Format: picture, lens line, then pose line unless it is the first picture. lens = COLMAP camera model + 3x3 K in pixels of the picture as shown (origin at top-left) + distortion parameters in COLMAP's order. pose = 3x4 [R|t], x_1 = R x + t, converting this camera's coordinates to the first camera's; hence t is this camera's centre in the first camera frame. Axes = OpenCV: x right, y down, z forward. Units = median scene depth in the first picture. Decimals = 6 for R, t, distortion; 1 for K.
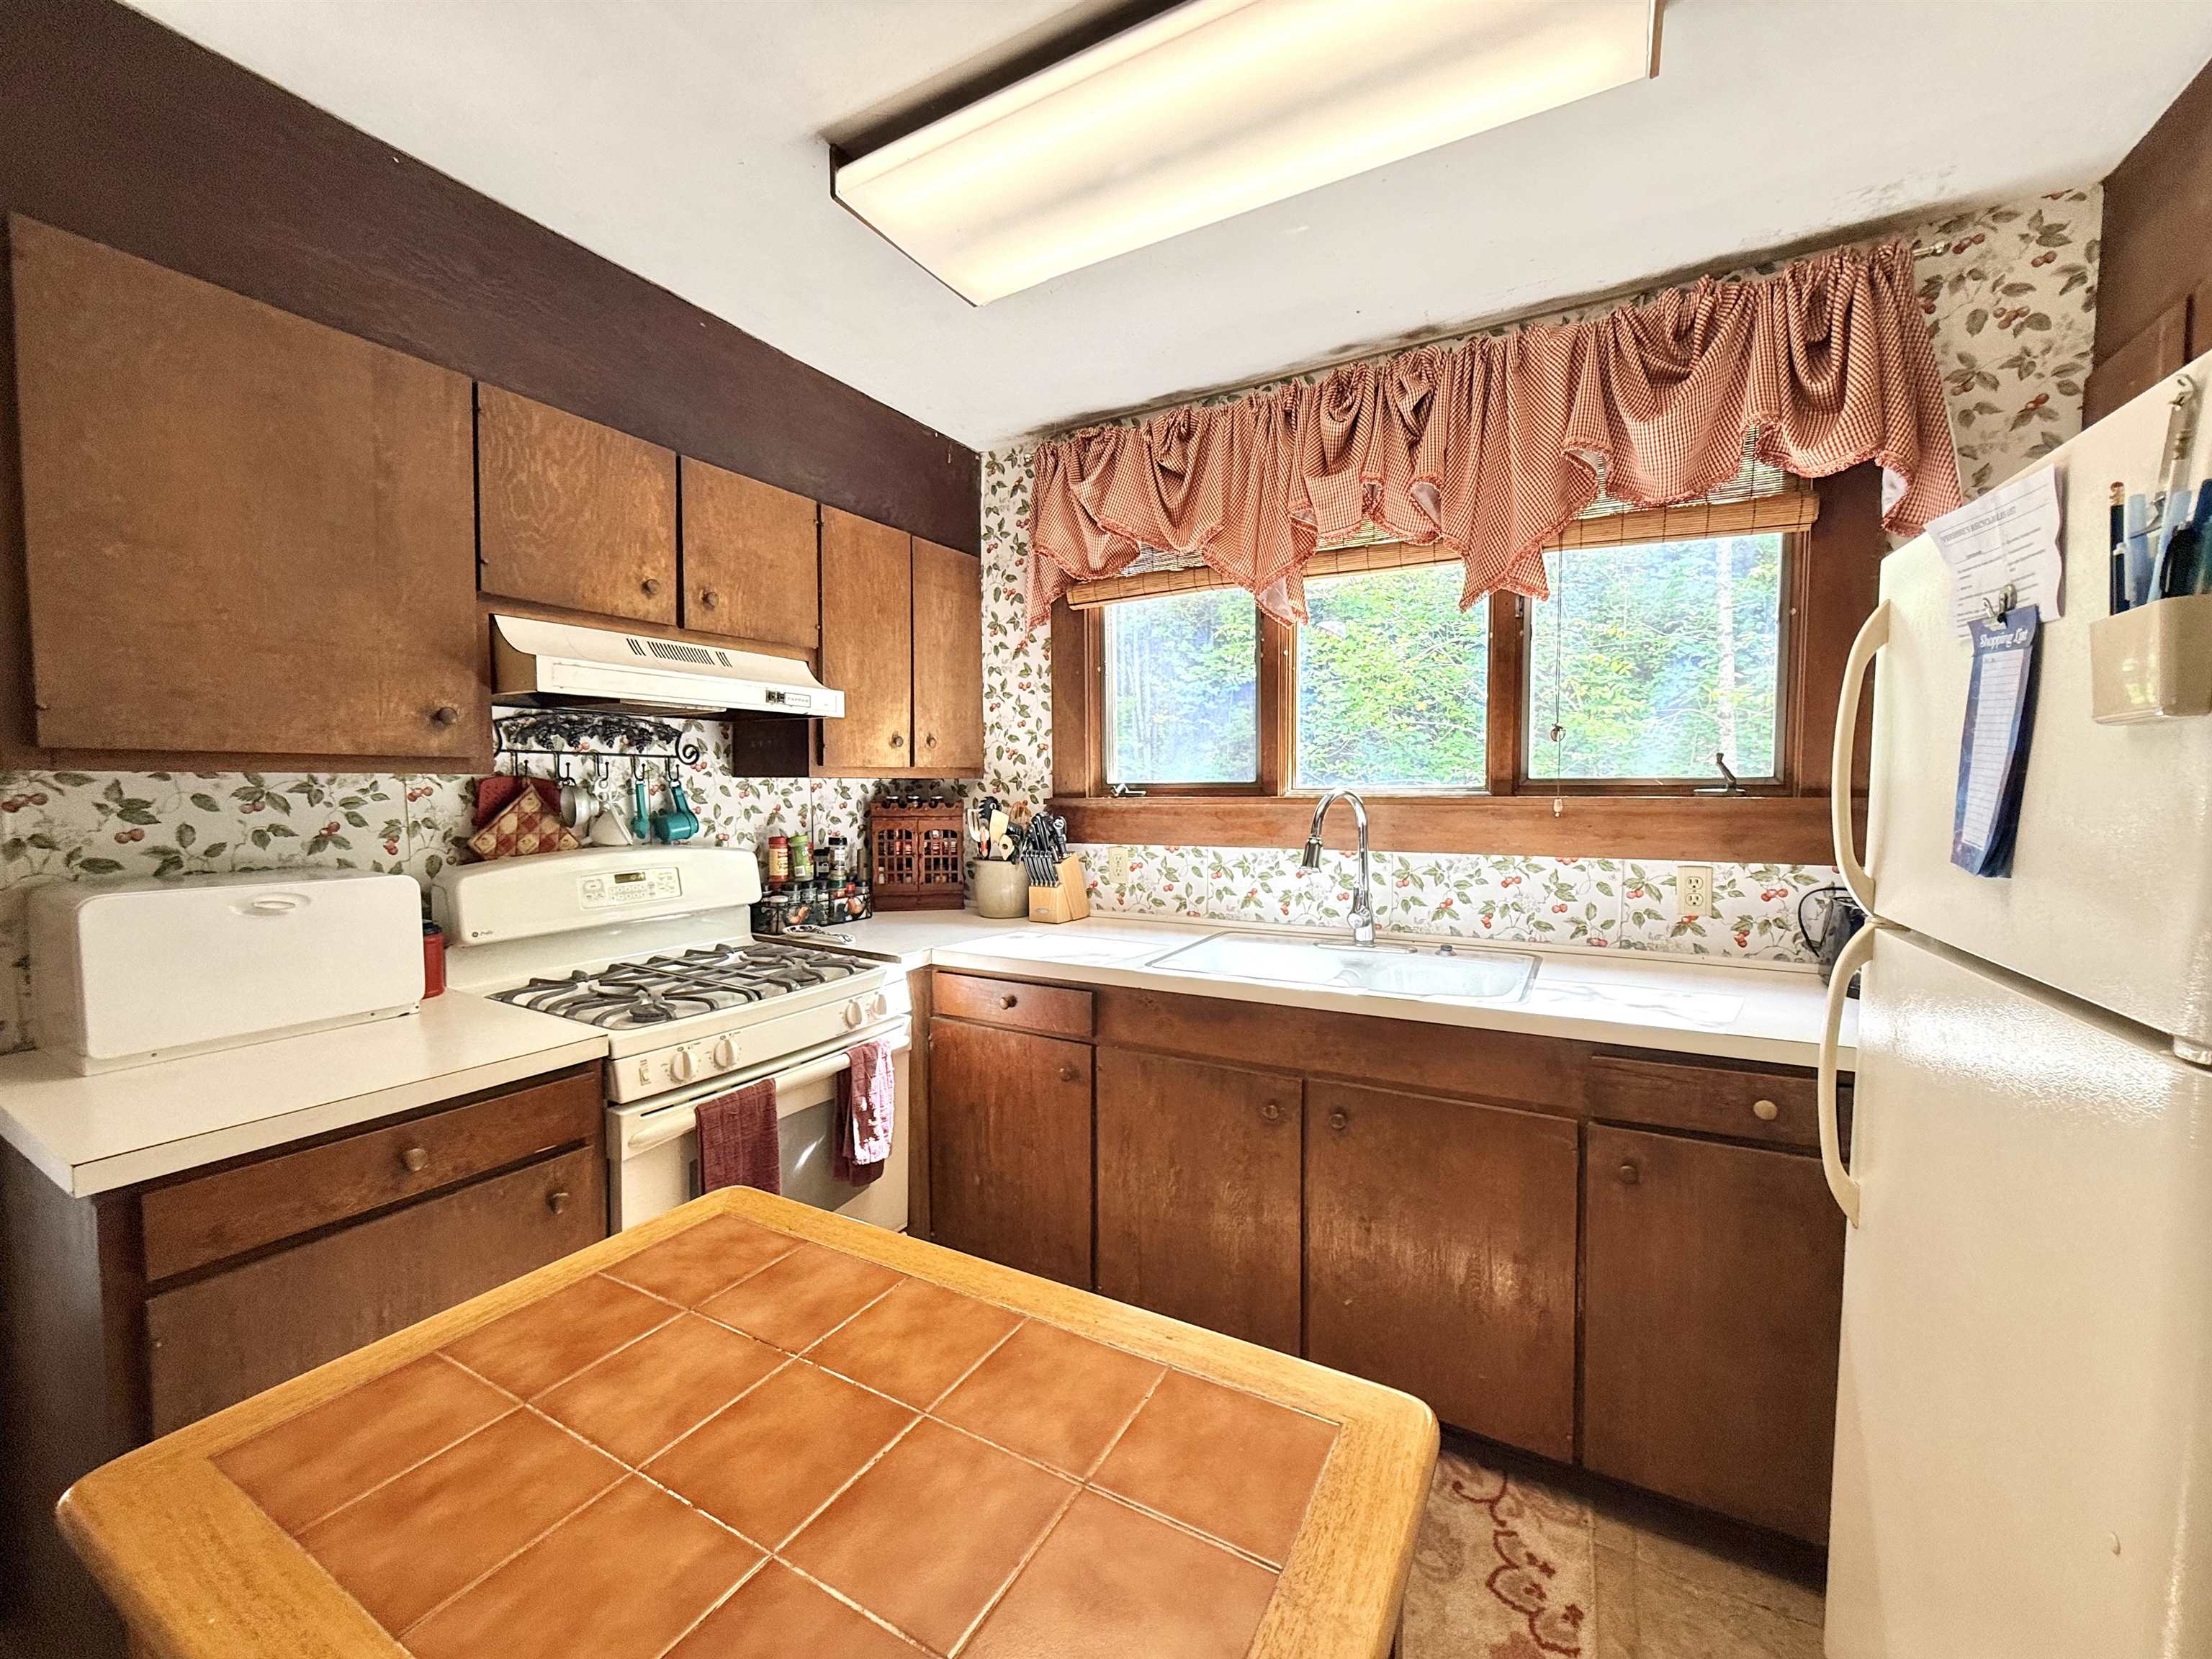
lens RADIAL K [[879.6, 0, 1112.3], [0, 879.6, 828.3], [0, 0, 1]] dist [0.000459, -0.000075]
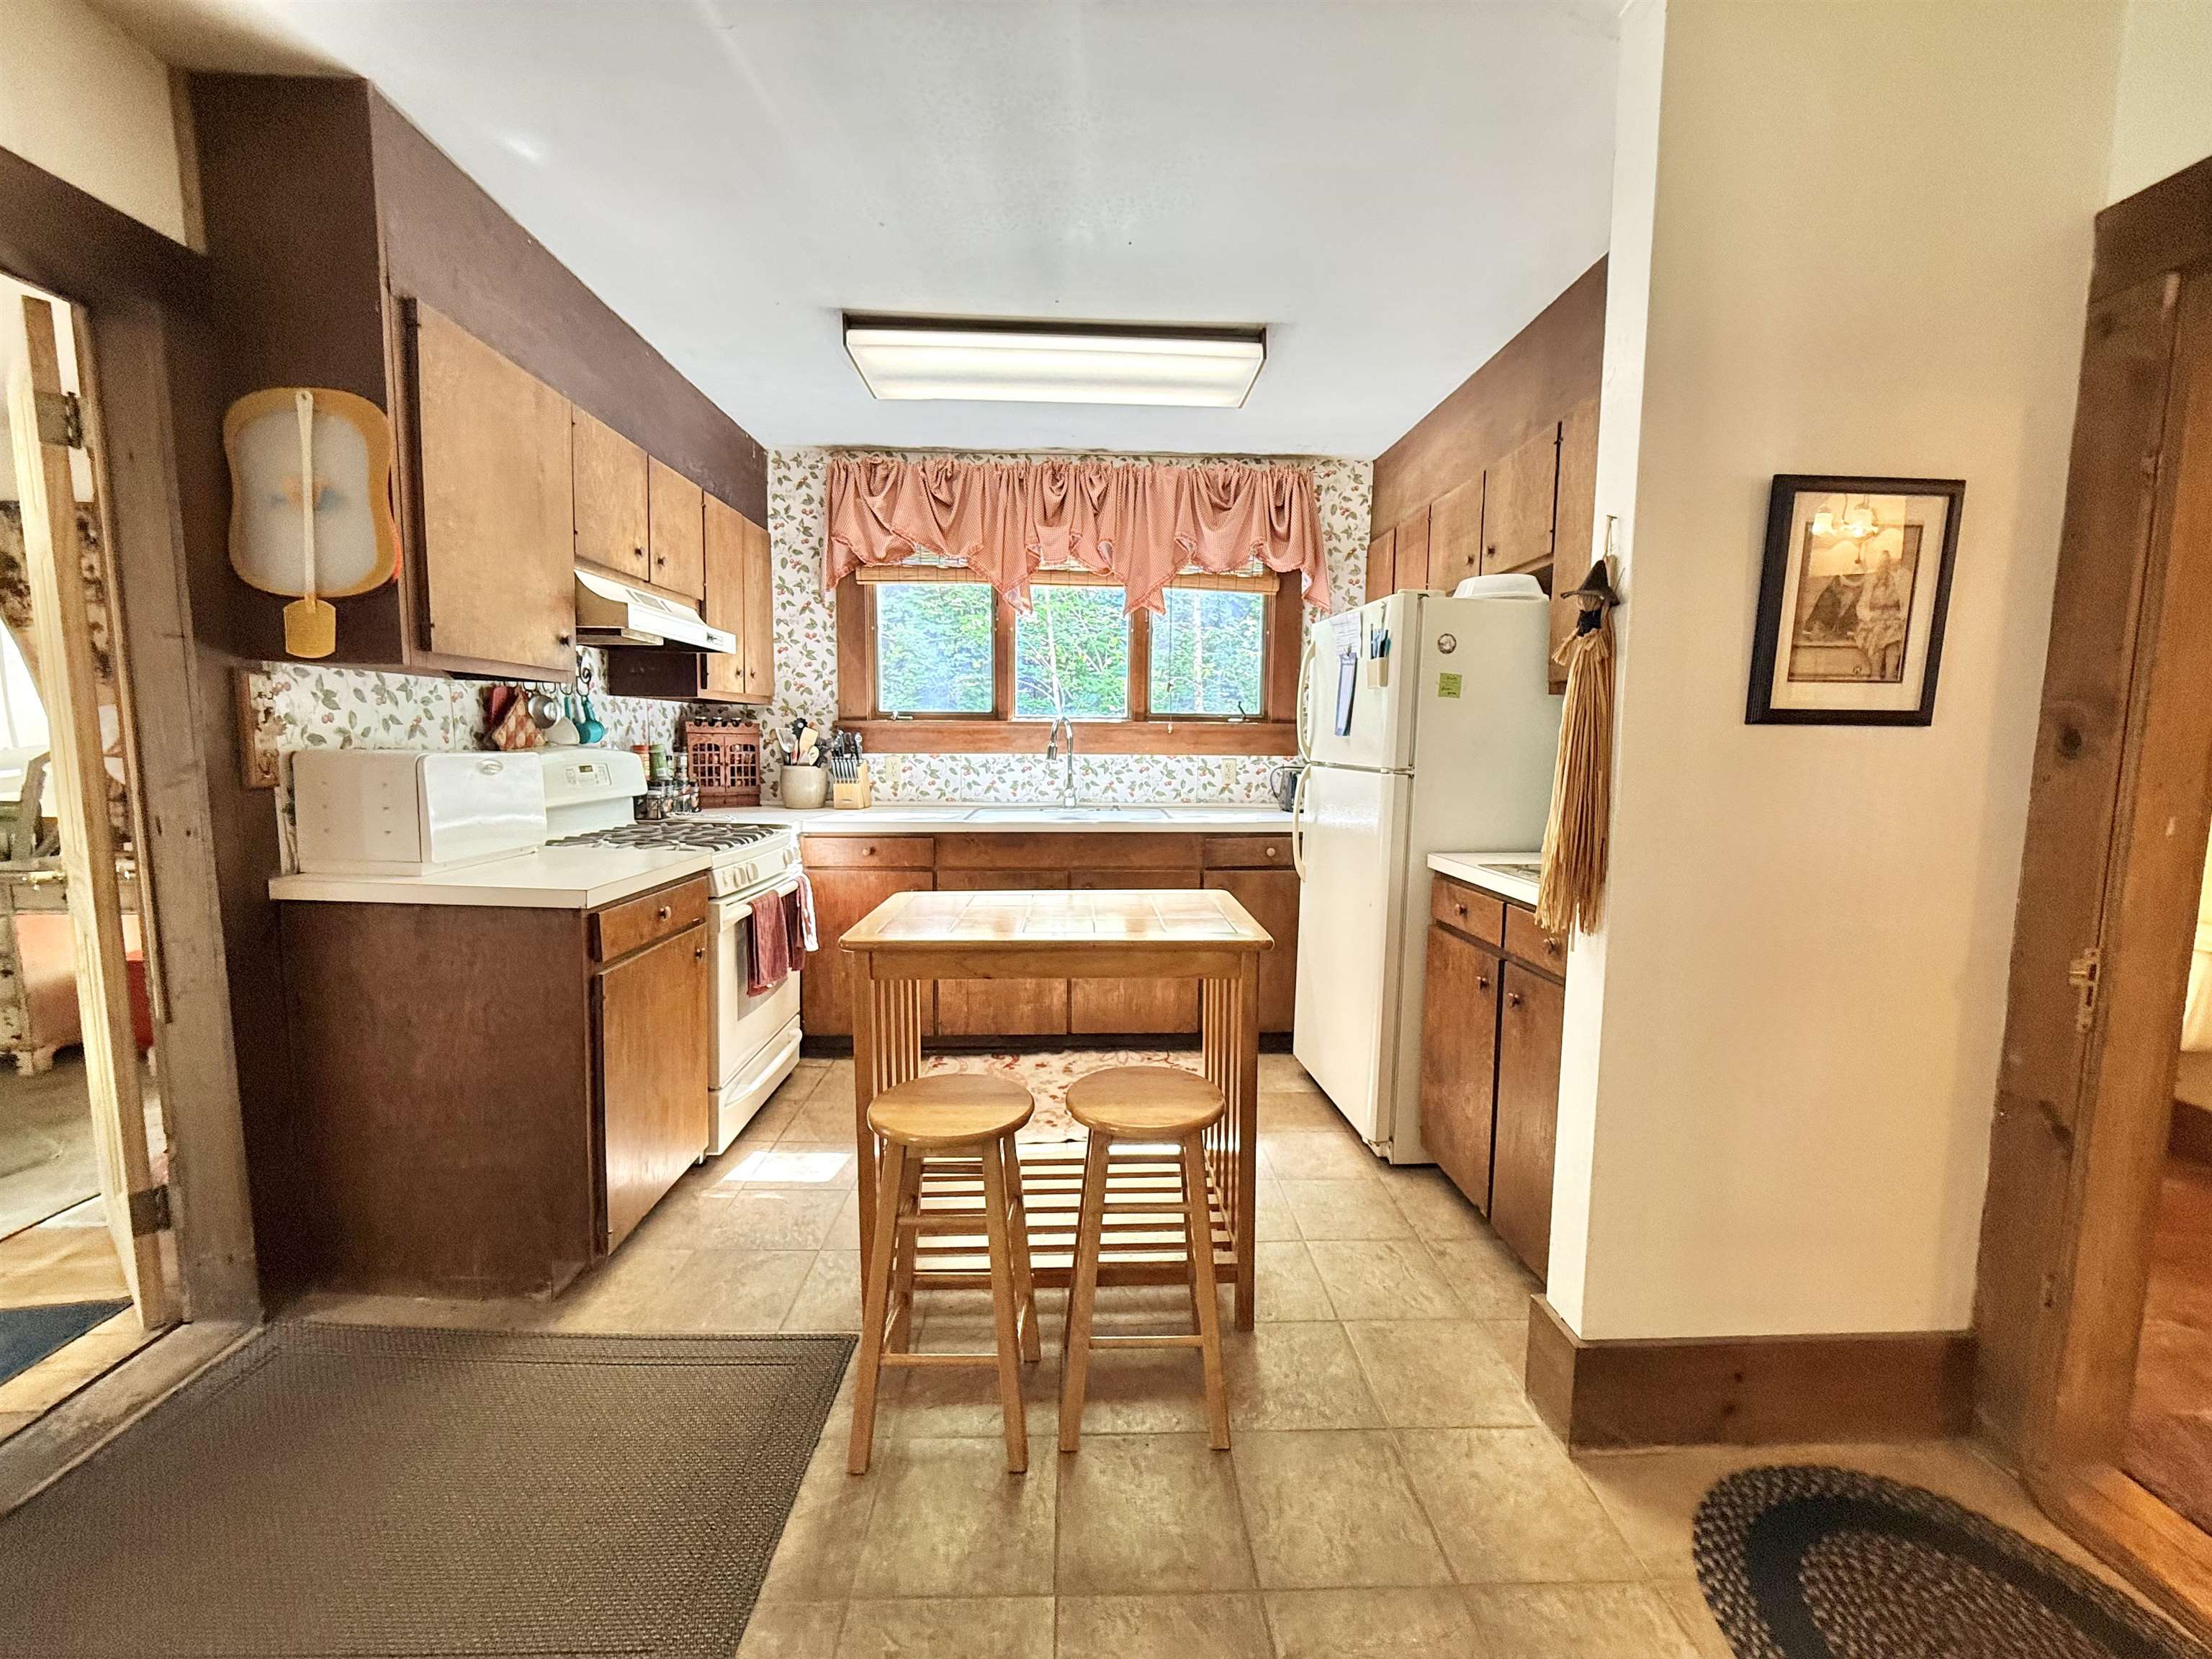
lens RADIAL K [[879.6, 0, 1114.5], [0, 879.6, 826.4], [0, 0, 1]] dist [0.000459, -0.000075]
pose [[0.850115, -0.039862, 0.525086, -0.555470], [0.012509, 0.998378, 0.055540, 0.076528], [-0.526448, -0.040648, 0.849235, -0.508350]]
